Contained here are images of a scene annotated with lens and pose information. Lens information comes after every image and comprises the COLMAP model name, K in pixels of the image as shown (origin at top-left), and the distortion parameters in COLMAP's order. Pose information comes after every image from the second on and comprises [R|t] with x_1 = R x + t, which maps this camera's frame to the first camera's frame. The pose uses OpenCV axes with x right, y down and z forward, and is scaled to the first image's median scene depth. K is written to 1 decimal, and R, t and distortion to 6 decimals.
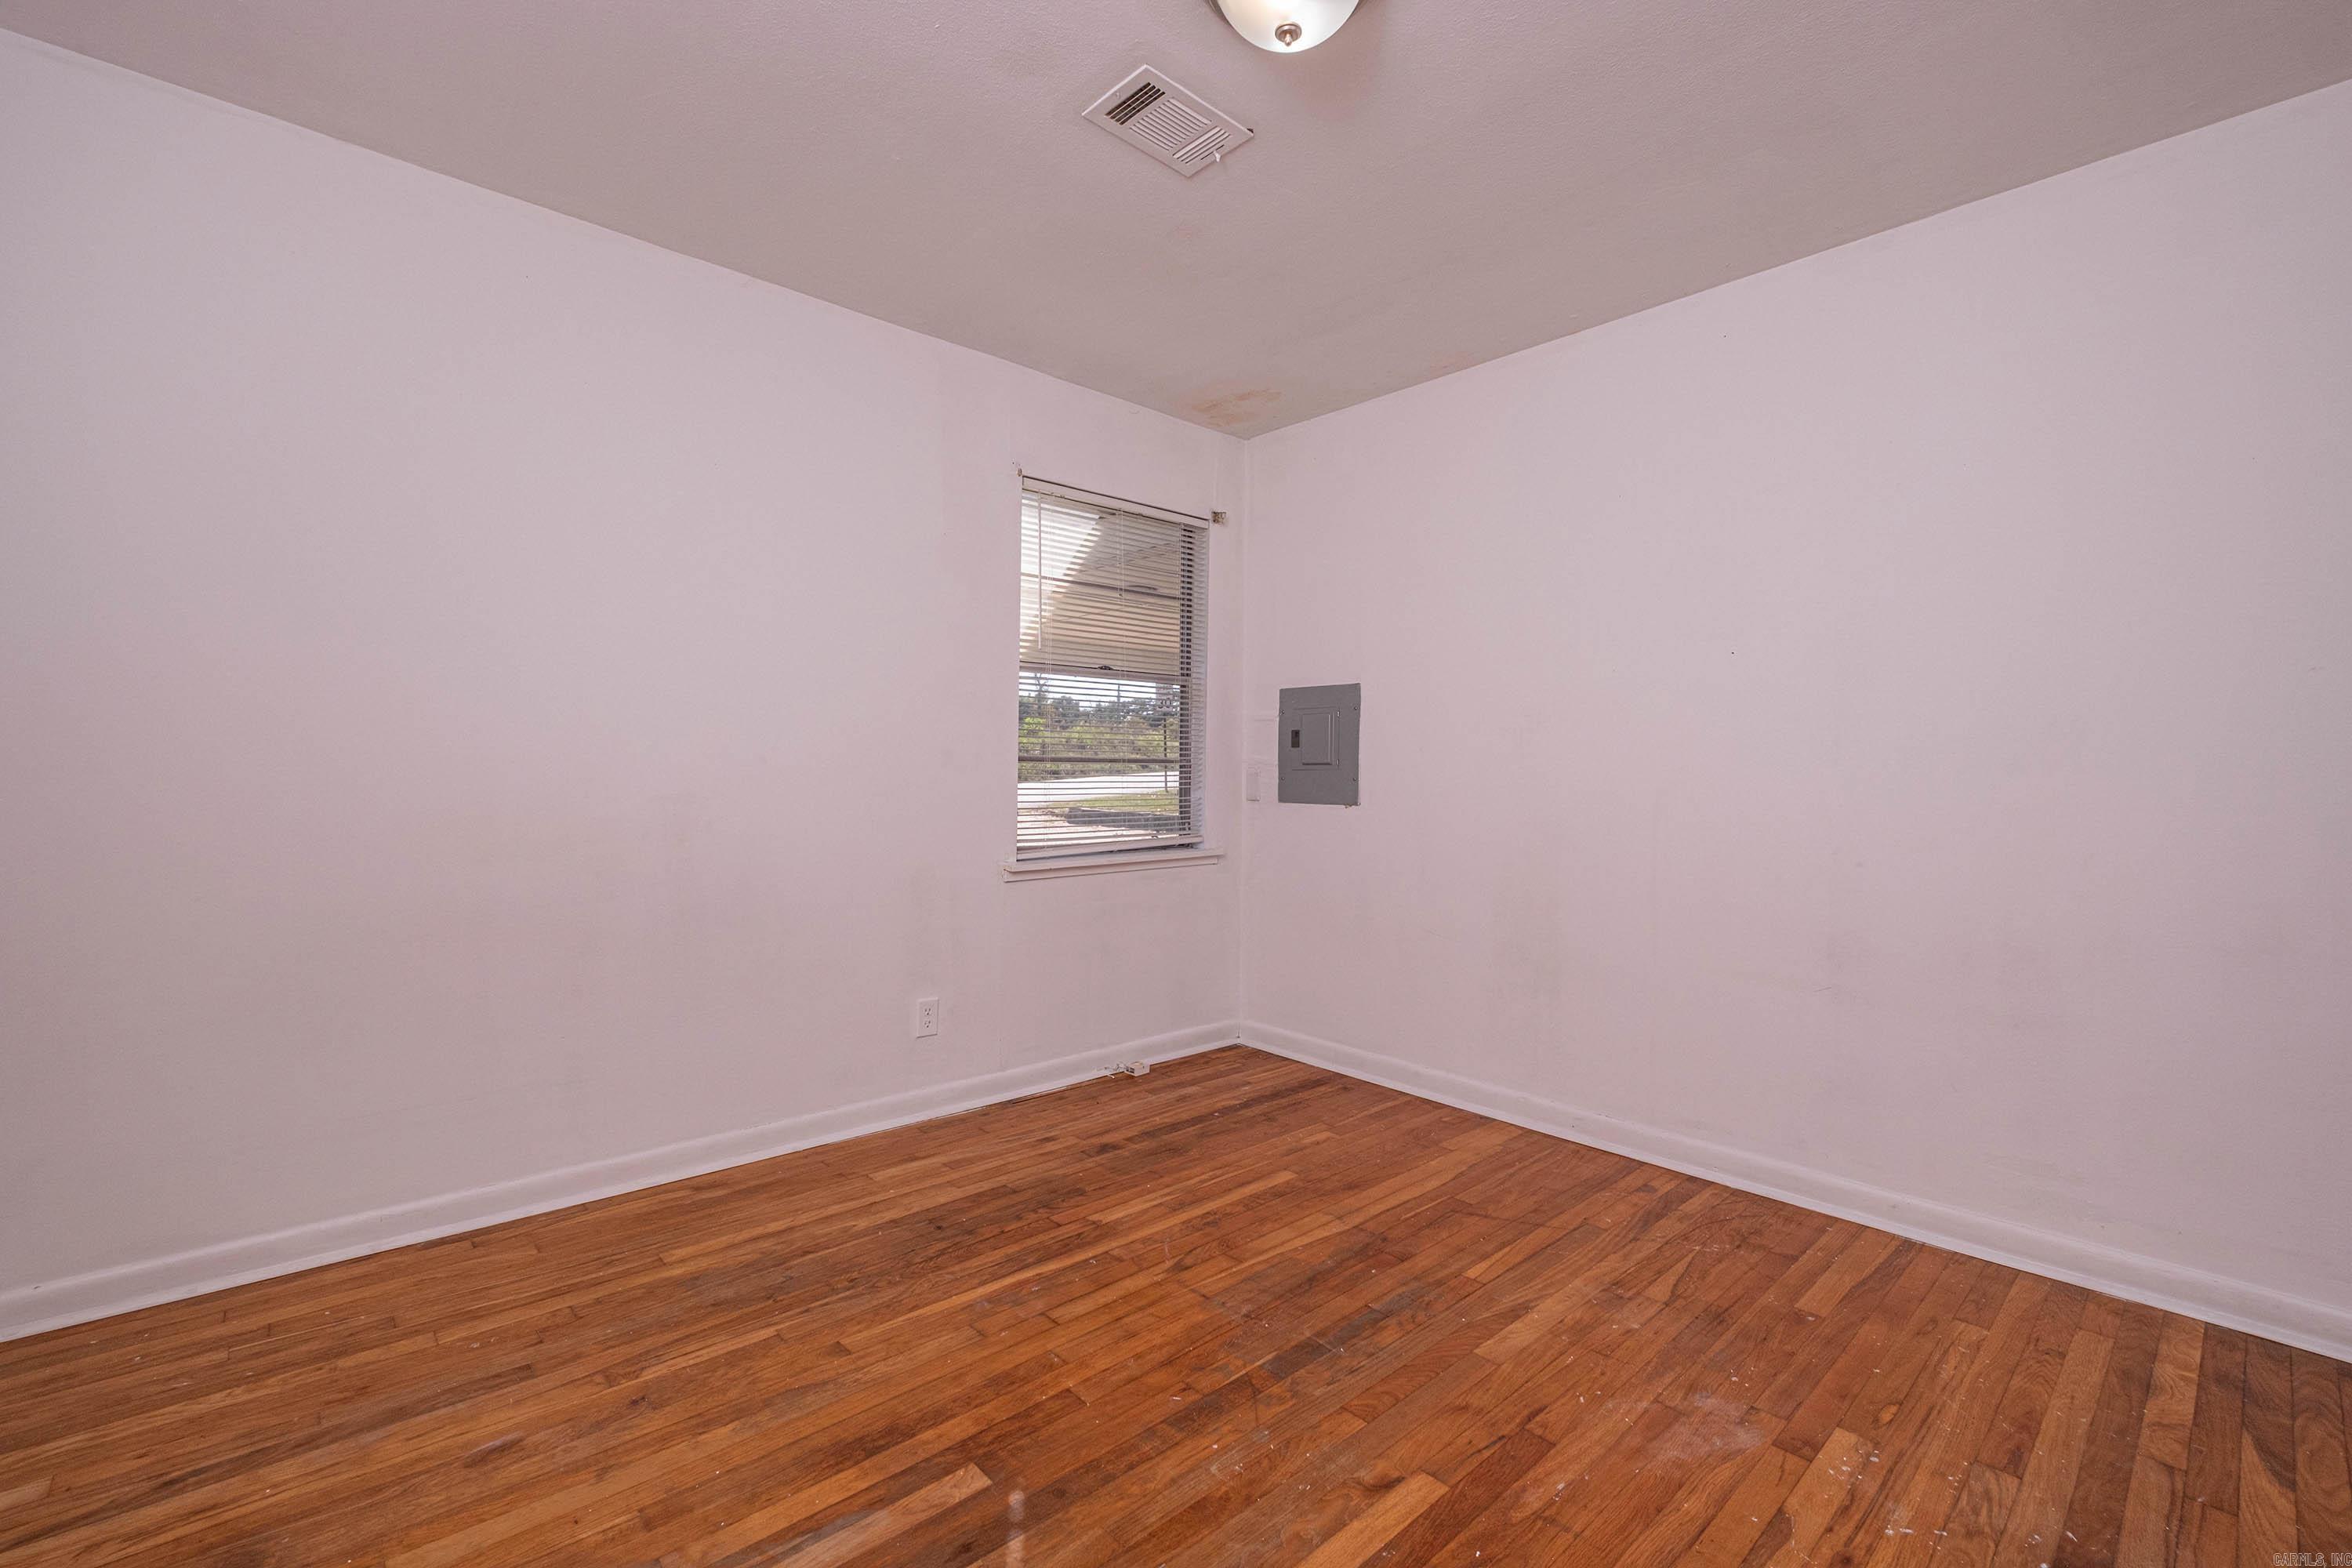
lens RADIAL K [[1019.5, 0, 1171.0], [0, 1019.5, 784.9], [0, 0, 1]] dist [-0.003520, -0.002354]
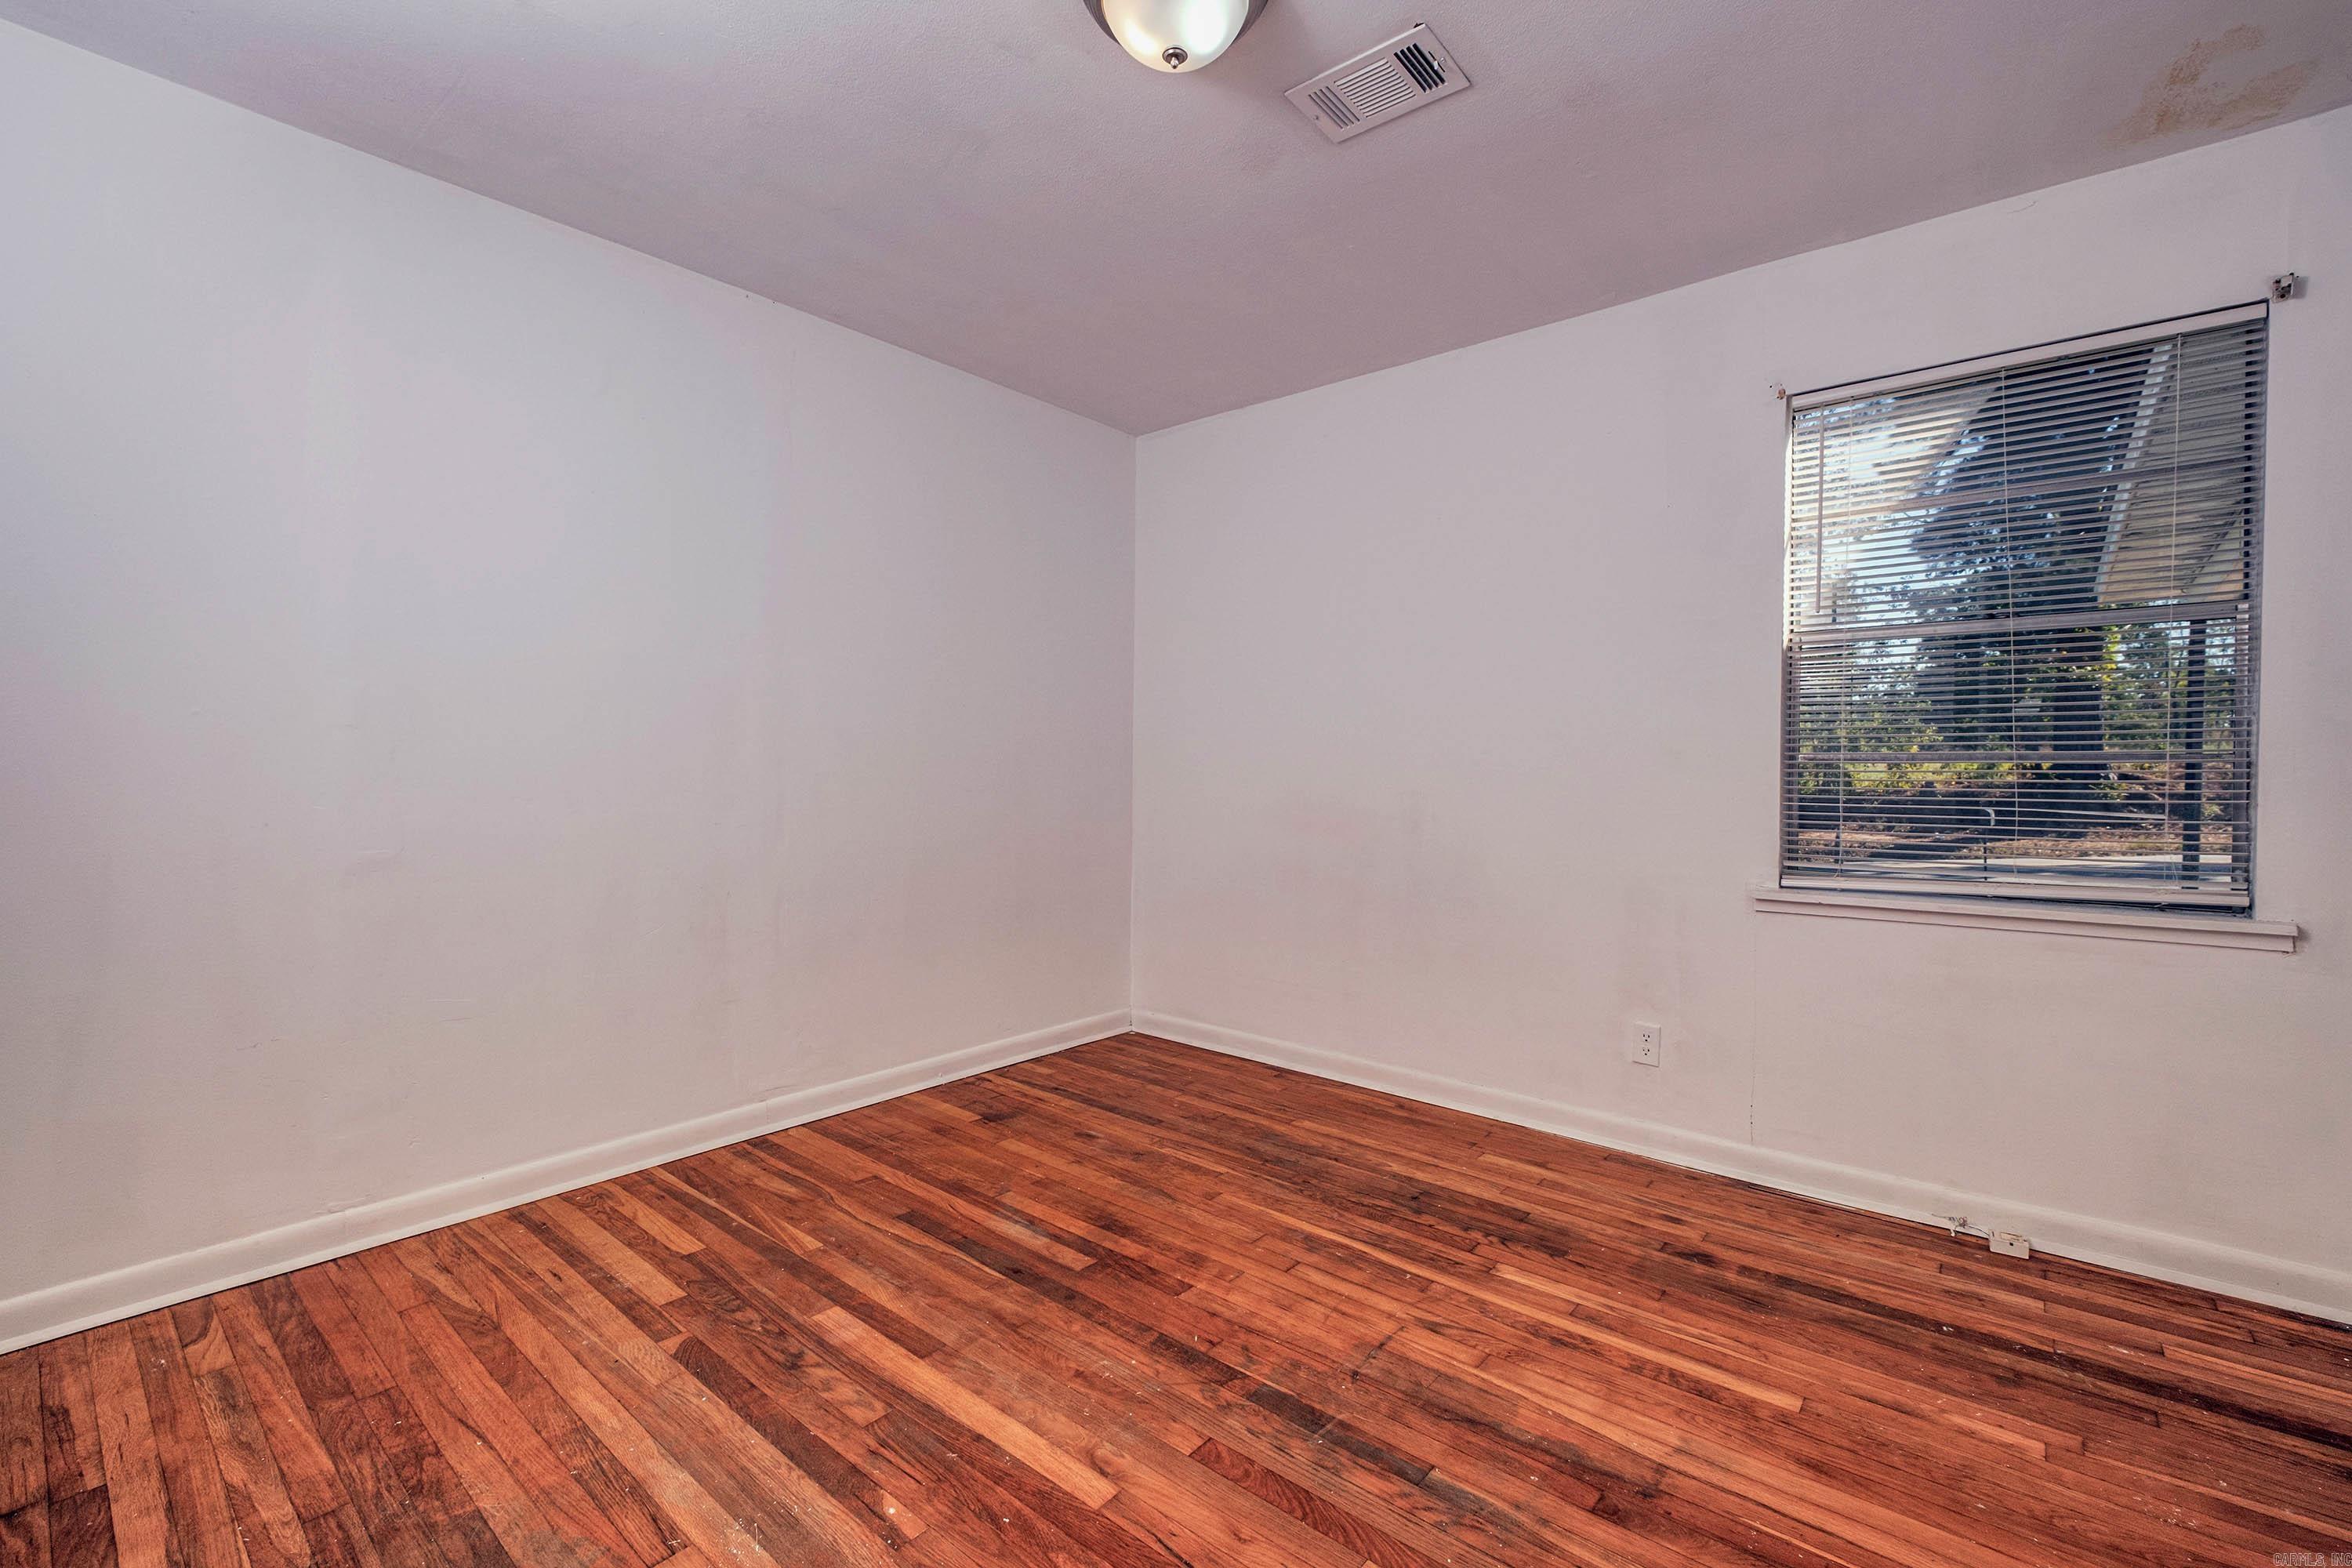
lens RADIAL K [[1019.5, 0, 1170.3], [0, 1019.5, 773.1], [0, 0, 1]] dist [-0.003520, -0.002354]
pose [[0.121730, -0.001771, -0.992562, 0.810205], [-0.023212, 0.999720, -0.004631, 0.002207], [0.992292, 0.023603, 0.121655, 0.616033]]
